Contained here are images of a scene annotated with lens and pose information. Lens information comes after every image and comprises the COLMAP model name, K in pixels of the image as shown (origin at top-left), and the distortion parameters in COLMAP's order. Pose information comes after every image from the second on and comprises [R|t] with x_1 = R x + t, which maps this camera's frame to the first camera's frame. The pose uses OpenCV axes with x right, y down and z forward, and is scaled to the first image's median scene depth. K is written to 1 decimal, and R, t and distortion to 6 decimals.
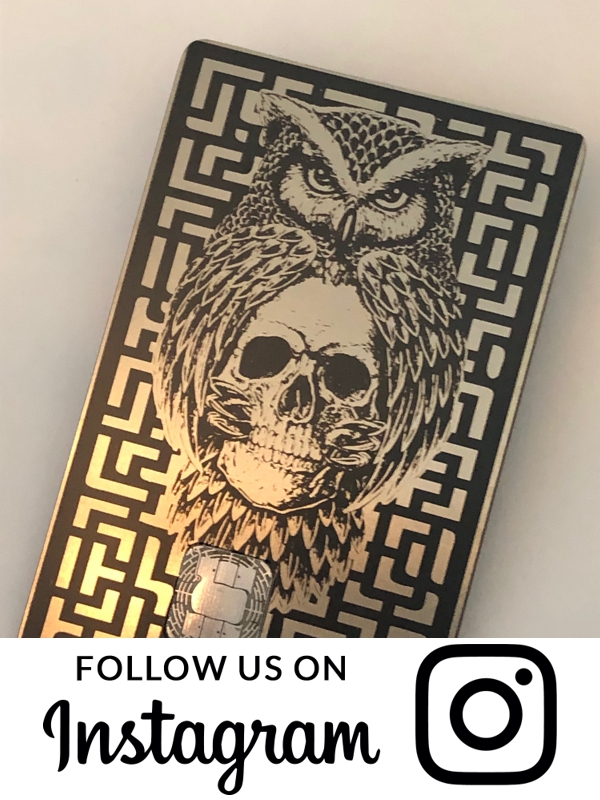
lens RADIAL K [[1795.4, 0, 300.0], [0, 1795.4, 400.0], [0, 0, 1]] dist [0.012621, 0.000000]
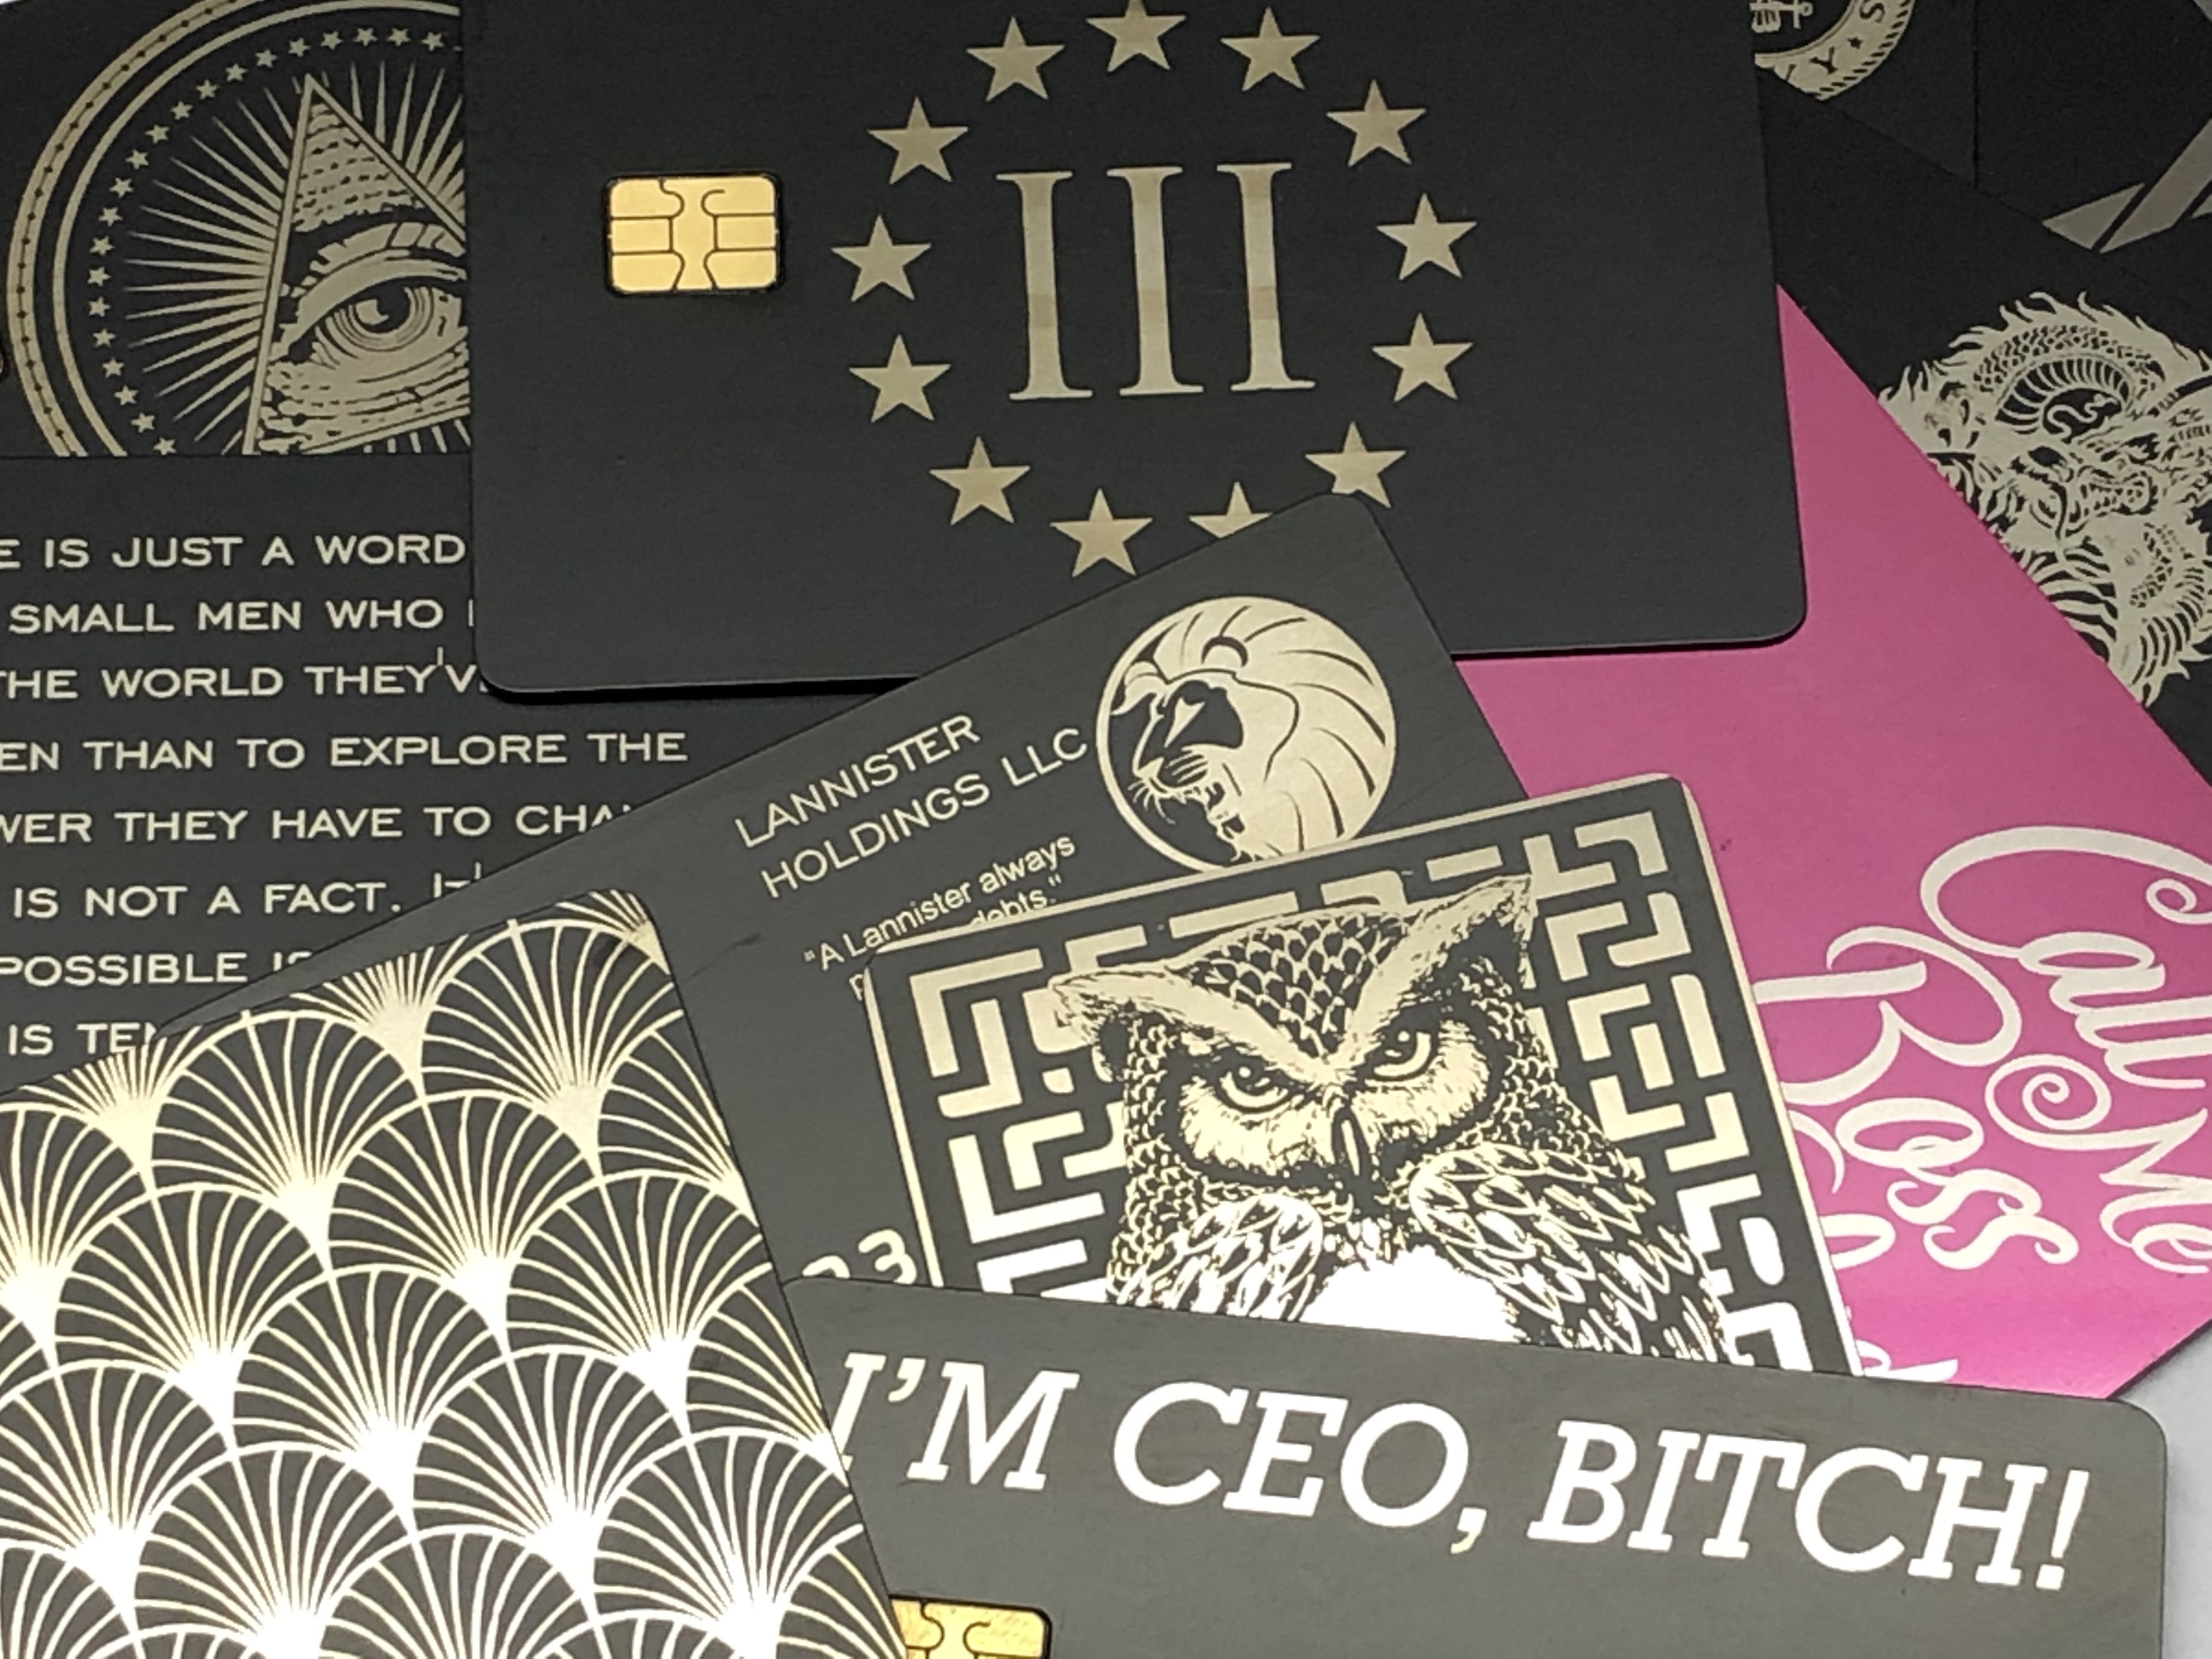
lens RADIAL K [[6062.0, 0, 1106.1], [0, 6062.0, 829.6], [0, 0, 1]] dist [-0.002445, 0.000000]
pose [[0.868853, -0.494315, -0.027352, 0.055841], [0.490571, 0.867073, -0.086747, -0.062633], [0.066596, 0.061952, 0.995855, -0.601225]]
